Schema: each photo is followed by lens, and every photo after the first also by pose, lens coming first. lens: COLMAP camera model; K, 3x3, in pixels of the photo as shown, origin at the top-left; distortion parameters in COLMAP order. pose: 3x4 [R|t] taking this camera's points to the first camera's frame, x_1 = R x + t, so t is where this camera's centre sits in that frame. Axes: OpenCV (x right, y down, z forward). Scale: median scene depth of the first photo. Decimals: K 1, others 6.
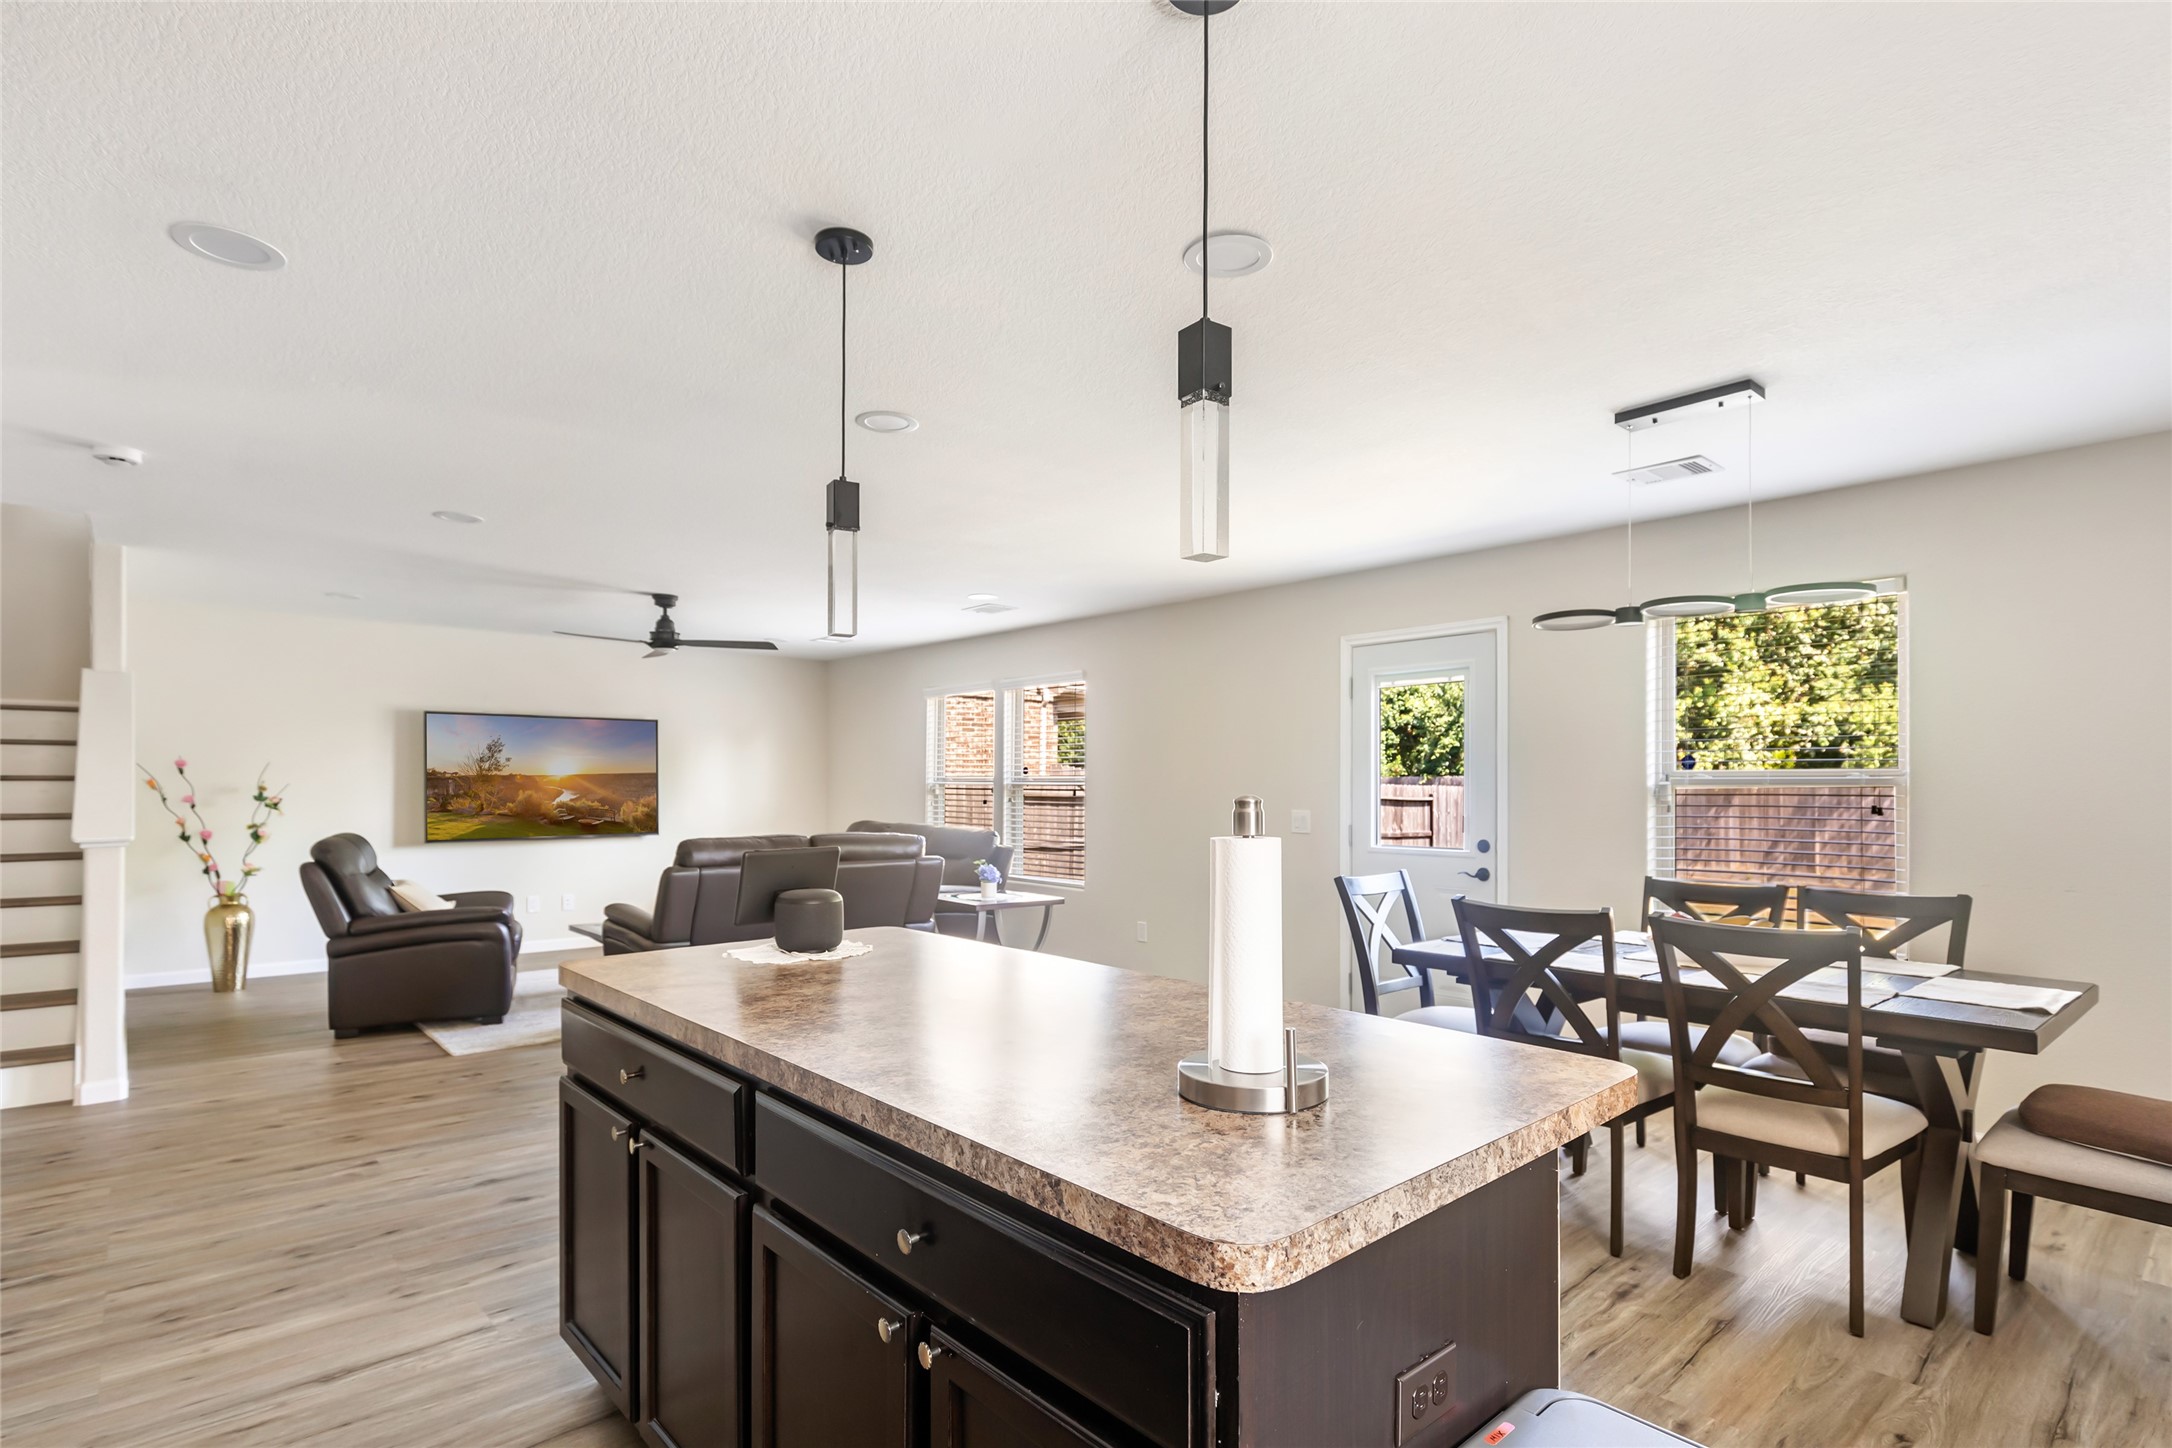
lens RADIAL K [[1074.1, 0, 1051.8], [0, 1074.1, 784.7], [0, 0, 1]] dist [0.010917, 0.001095]
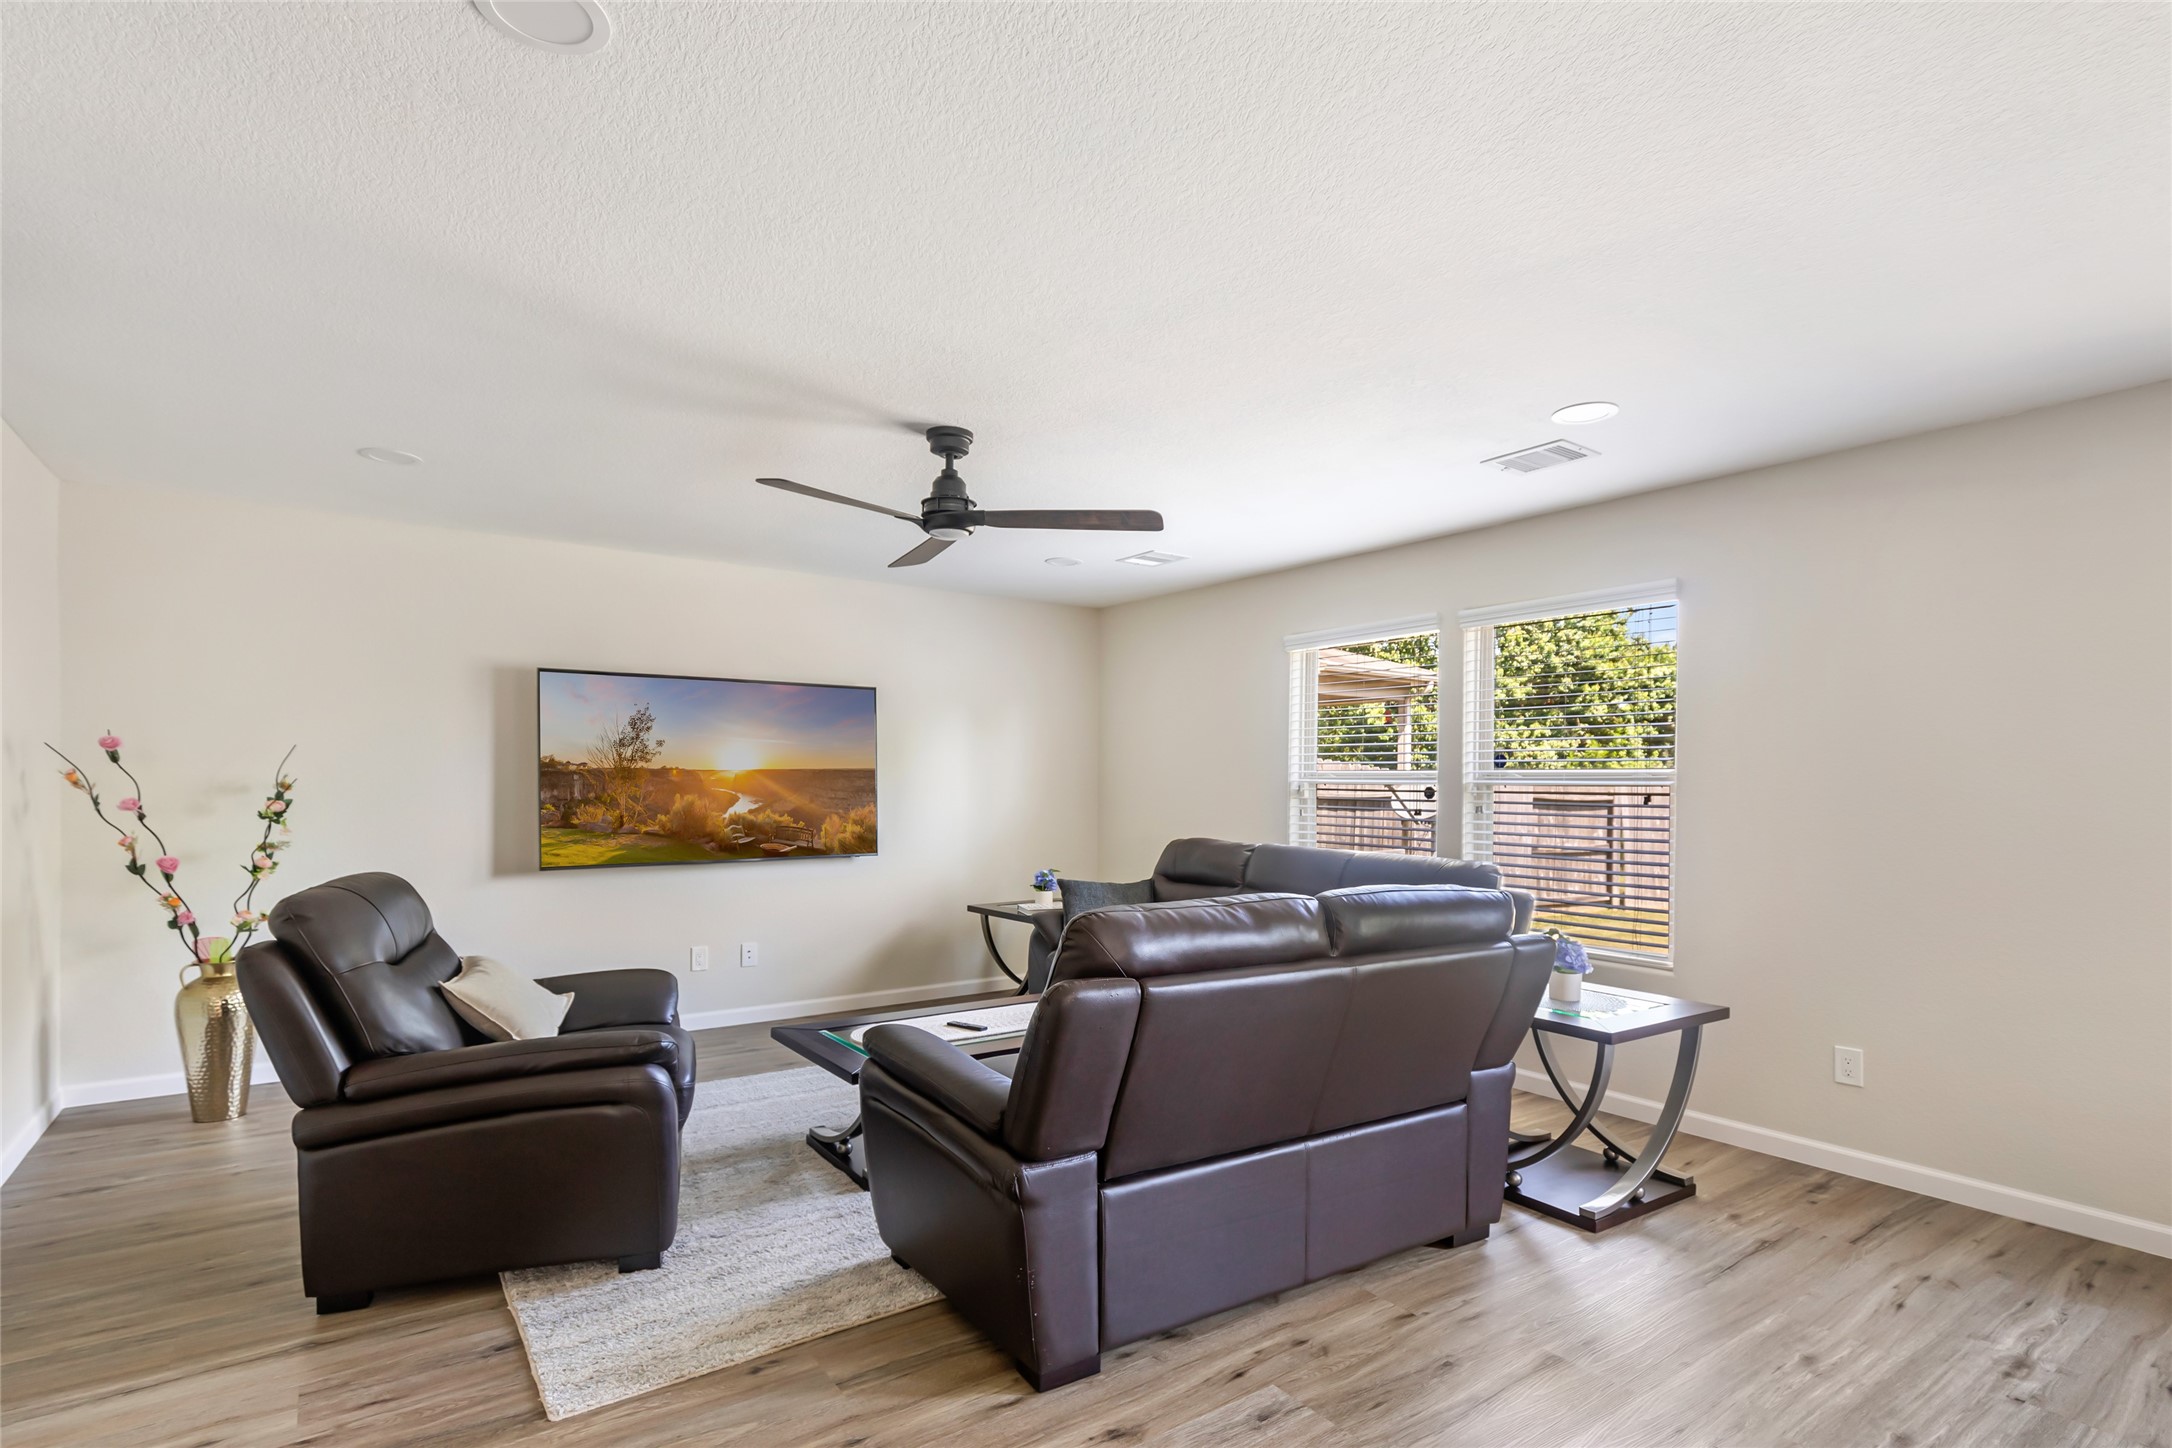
lens RADIAL K [[1074.1, 0, 1112.8], [0, 1074.1, 792.0], [0, 0, 1]] dist [0.010917, 0.001095]
pose [[0.998243, 0.004099, -0.059111, -0.245706], [-0.003913, 0.999987, 0.003264, 0.002498], [0.059123, -0.003027, 0.998246, 0.467022]]
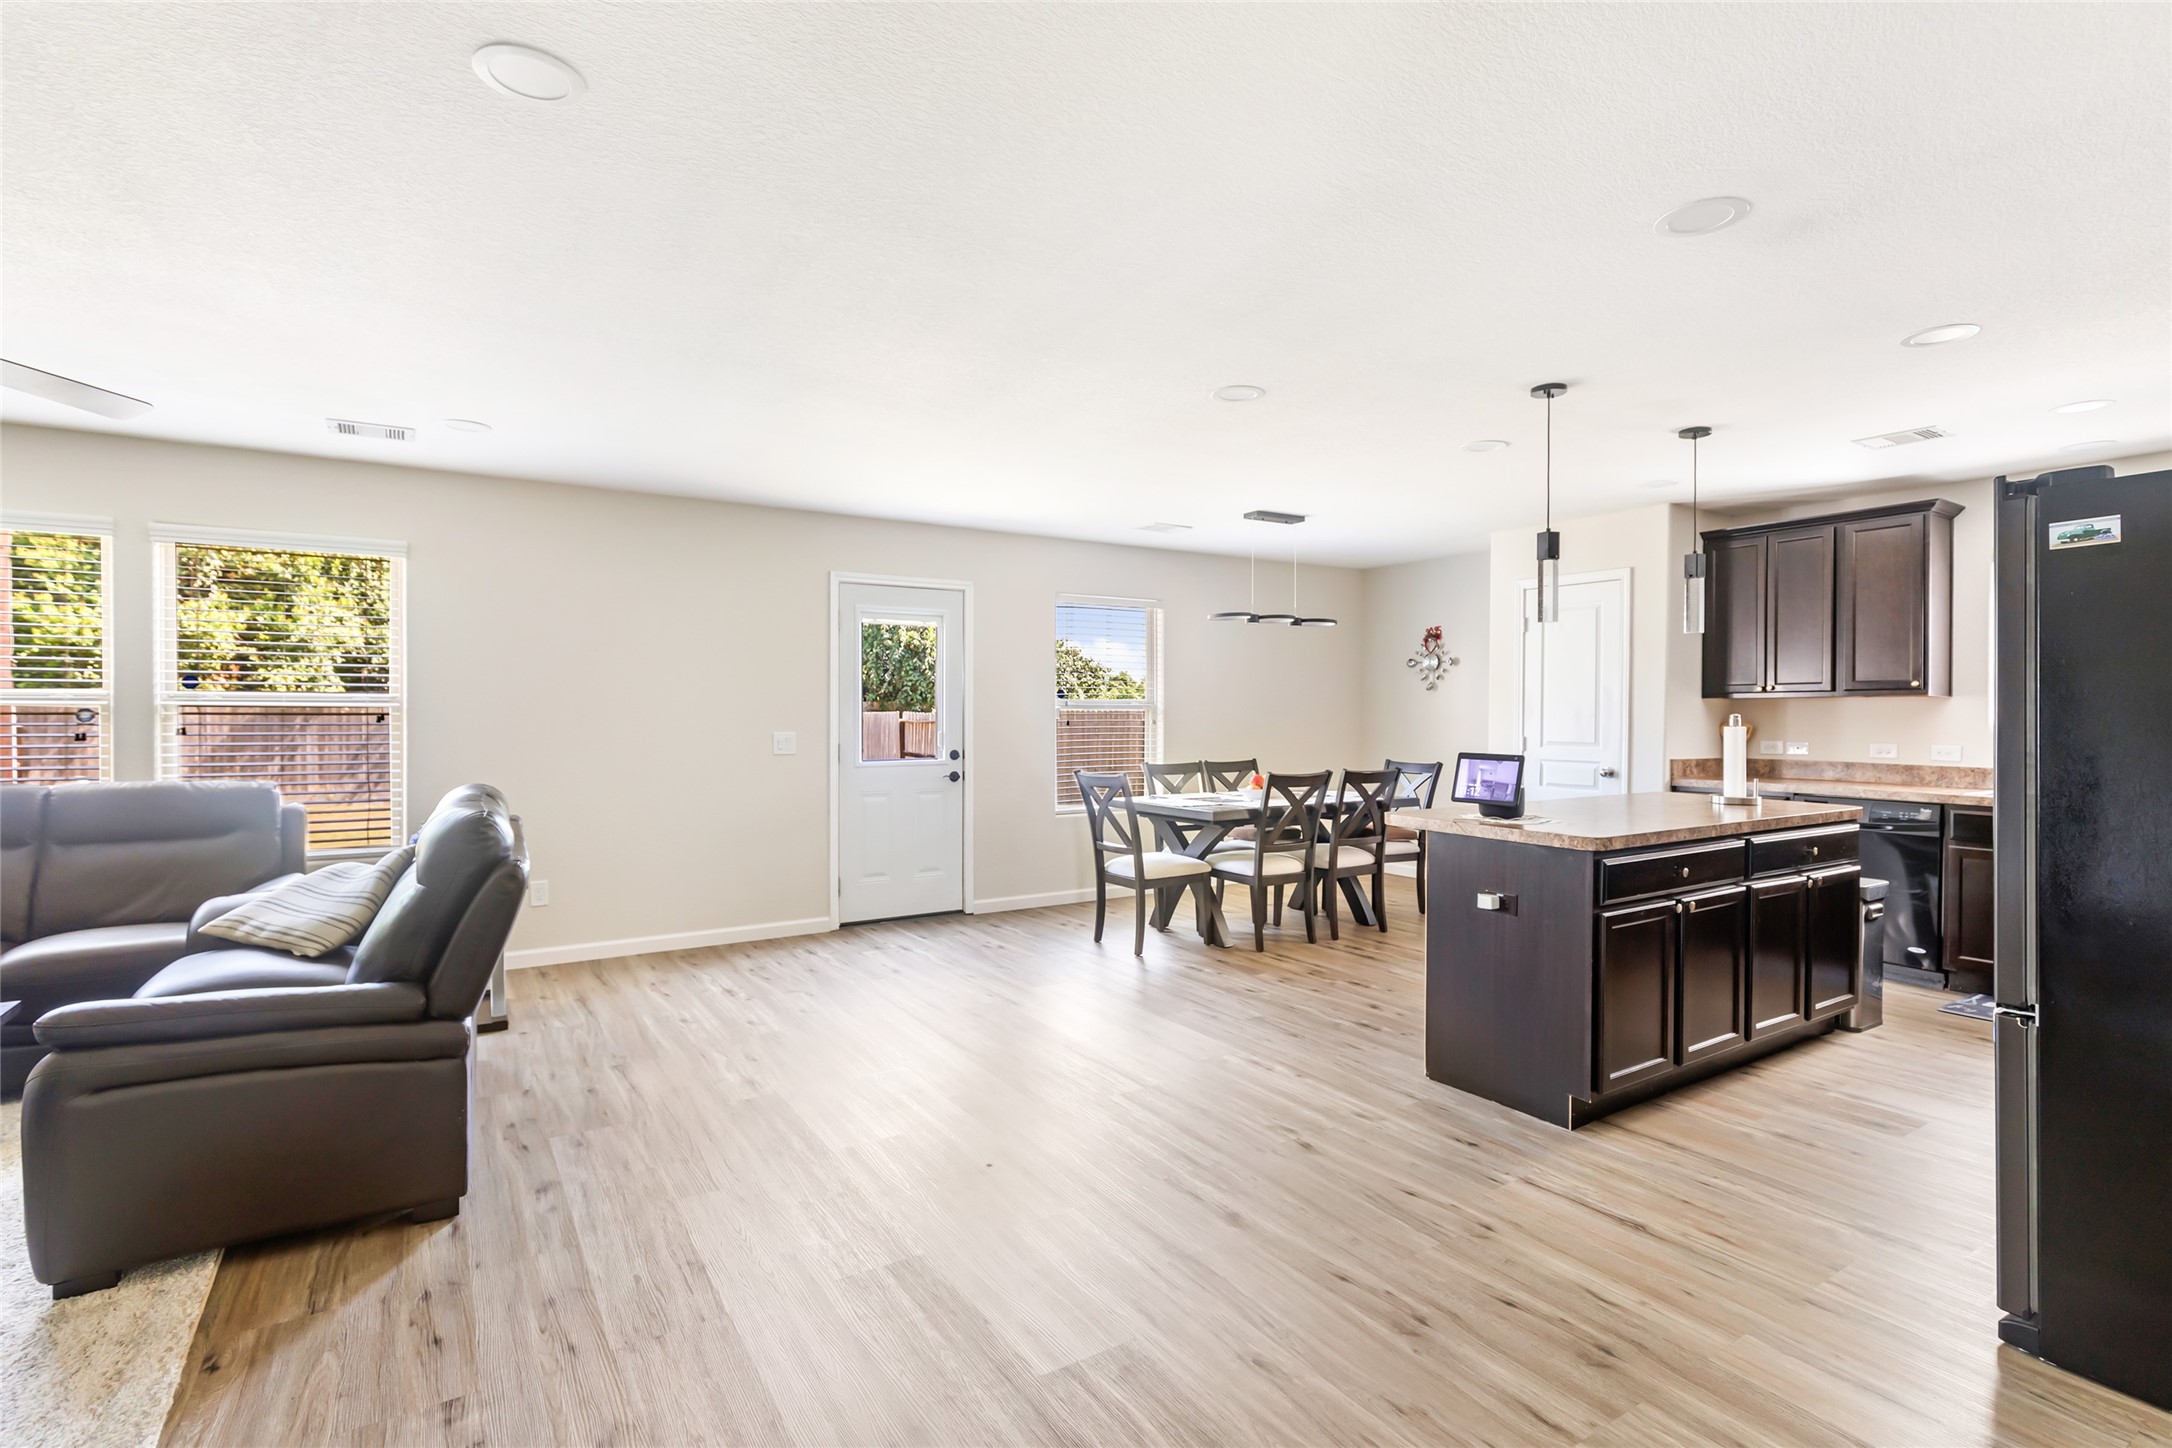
lens RADIAL K [[1074.1, 0, 1089.7], [0, 1074.1, 723.9], [0, 0, 1]] dist [0.010917, 0.001095]
pose [[0.115387, -0.016168, 0.993189, -0.668751], [-0.003638, 0.999854, 0.016699, -0.002968], [-0.993314, -0.005540, 0.115311, 0.517849]]
